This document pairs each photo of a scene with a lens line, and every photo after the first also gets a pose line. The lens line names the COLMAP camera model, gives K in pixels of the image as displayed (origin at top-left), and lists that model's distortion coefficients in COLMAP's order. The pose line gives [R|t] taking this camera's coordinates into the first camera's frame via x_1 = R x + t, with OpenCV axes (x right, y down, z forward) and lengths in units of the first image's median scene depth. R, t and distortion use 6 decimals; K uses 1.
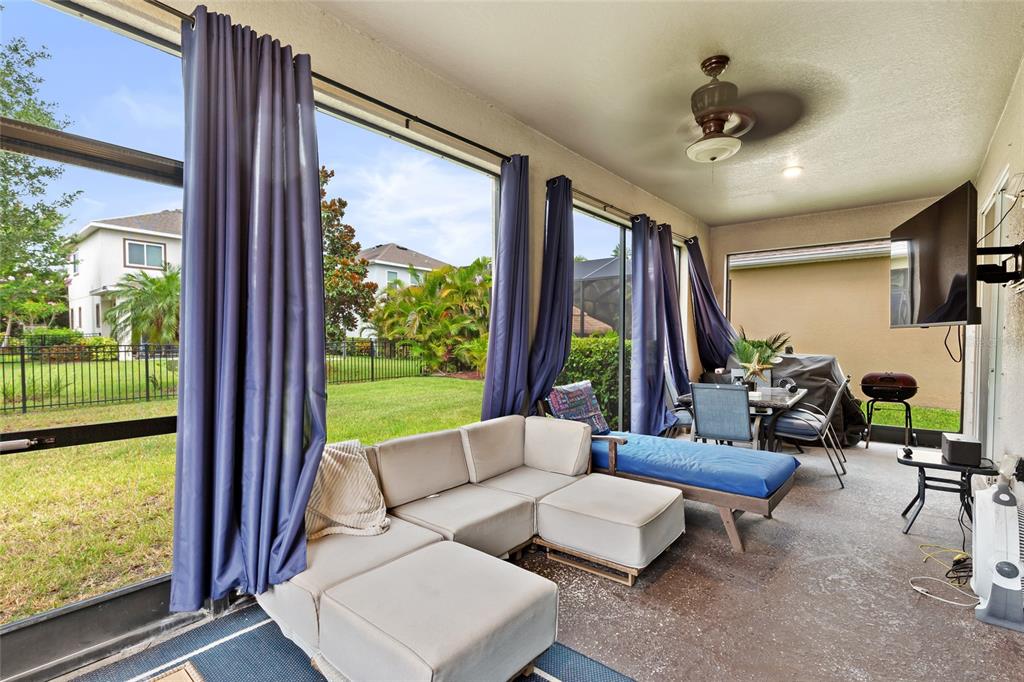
lens RADIAL K [[459.6, 0, 513.2], [0, 459.6, 356.6], [0, 0, 1]] dist [0.002804, -0.001617]
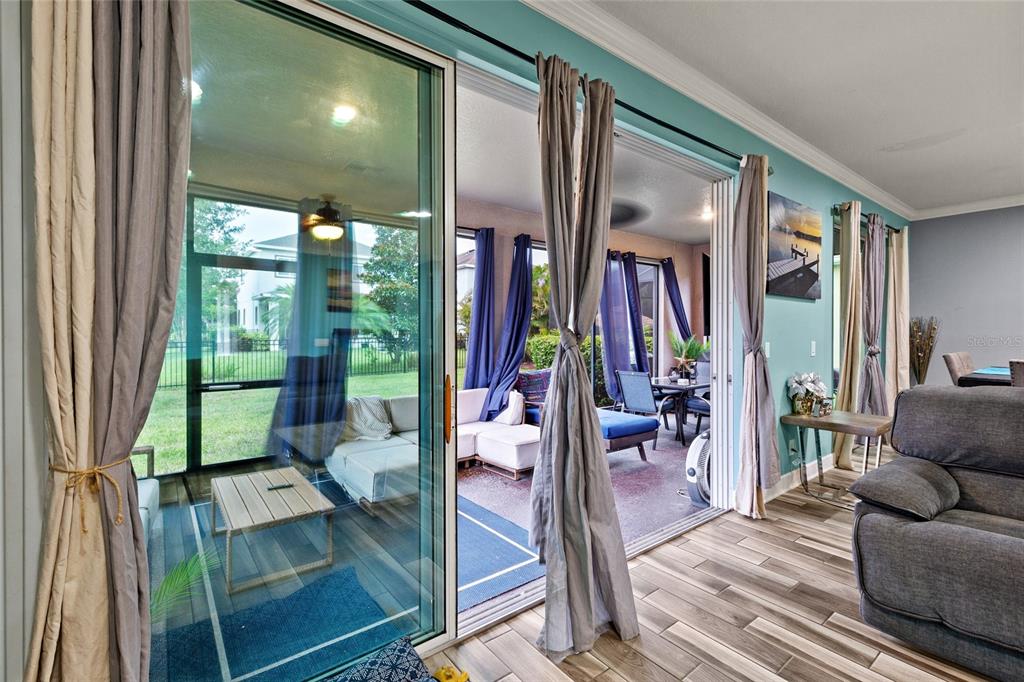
lens RADIAL K [[459.6, 0, 515.7], [0, 459.6, 335.5], [0, 0, 1]] dist [0.002804, -0.001617]
pose [[0.976508, 0.000241, -0.215480, 0.111683], [-0.006738, 0.999545, -0.029415, -0.002118], [0.215375, 0.030175, 0.976065, -0.133438]]
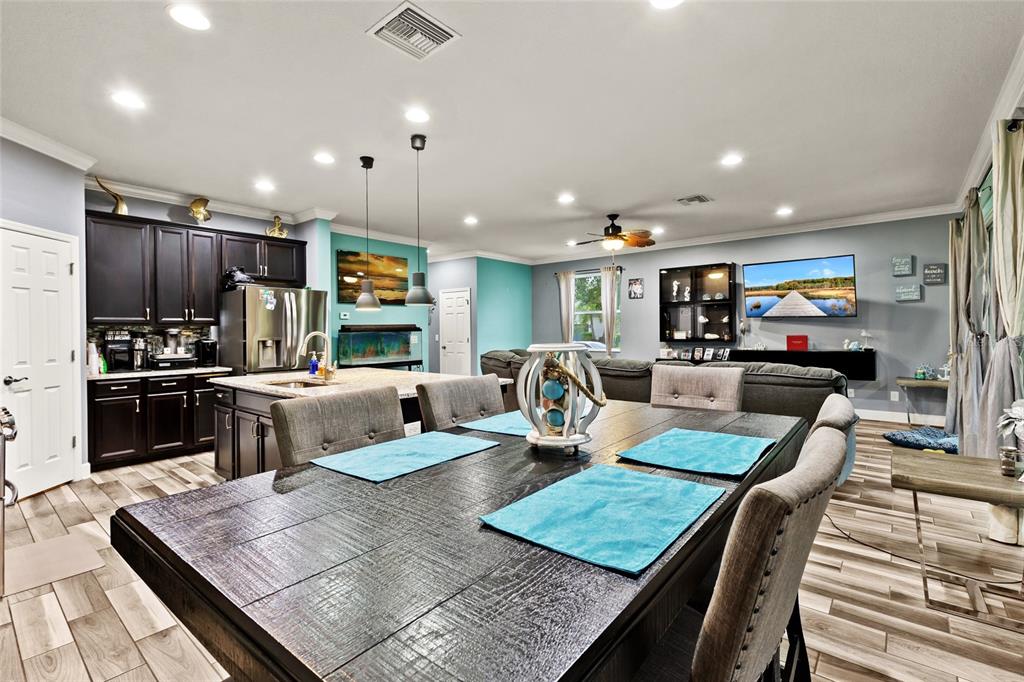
lens RADIAL K [[459.6, 0, 514.9], [0, 459.6, 336.1], [0, 0, 1]] dist [0.002804, -0.001617]
pose [[-0.999983, 0.003872, -0.004382, 0.389981], [0.003654, 0.998805, 0.048732, -0.017783], [0.004566, 0.048716, -0.998802, 0.311629]]
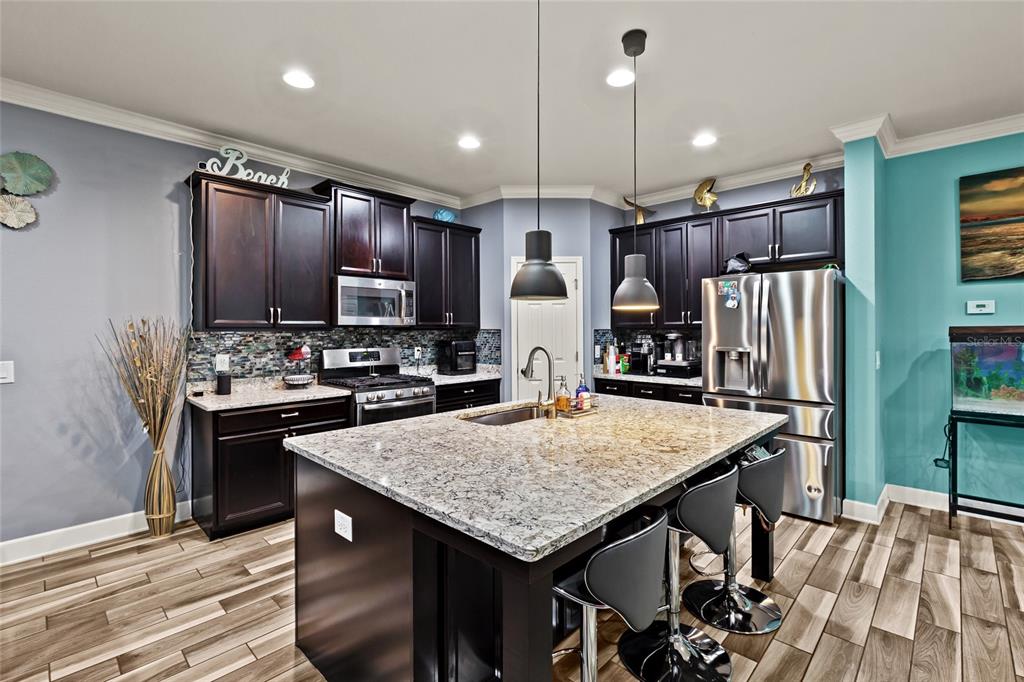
lens RADIAL K [[459.6, 0, 517.5], [0, 459.6, 328.4], [0, 0, 1]] dist [0.002804, -0.001617]
pose [[0.064933, -0.003386, 0.997884, 0.315601], [0.040689, 0.999172, 0.000743, -0.015412], [-0.997060, 0.040555, 0.065017, 0.045455]]
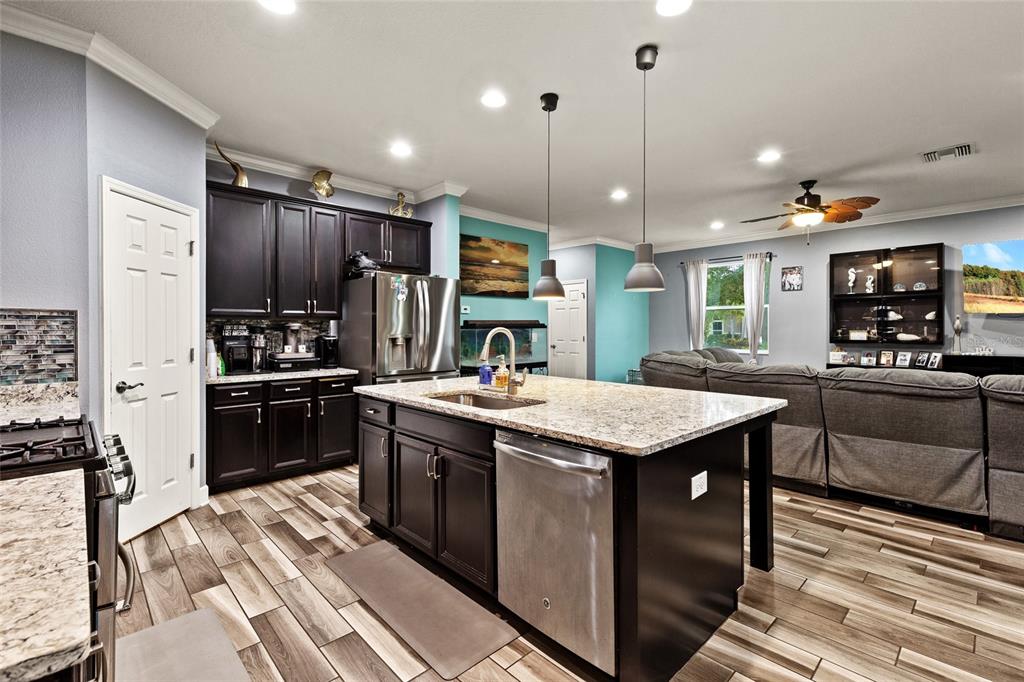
lens RADIAL K [[459.6, 0, 515.6], [0, 459.6, 330.9], [0, 0, 1]] dist [0.002804, -0.001617]
pose [[-0.993218, -0.003596, 0.116212, 0.473973], [0.001256, 0.999131, 0.041657, -0.014318], [-0.116260, 0.041520, -0.992351, 0.236706]]
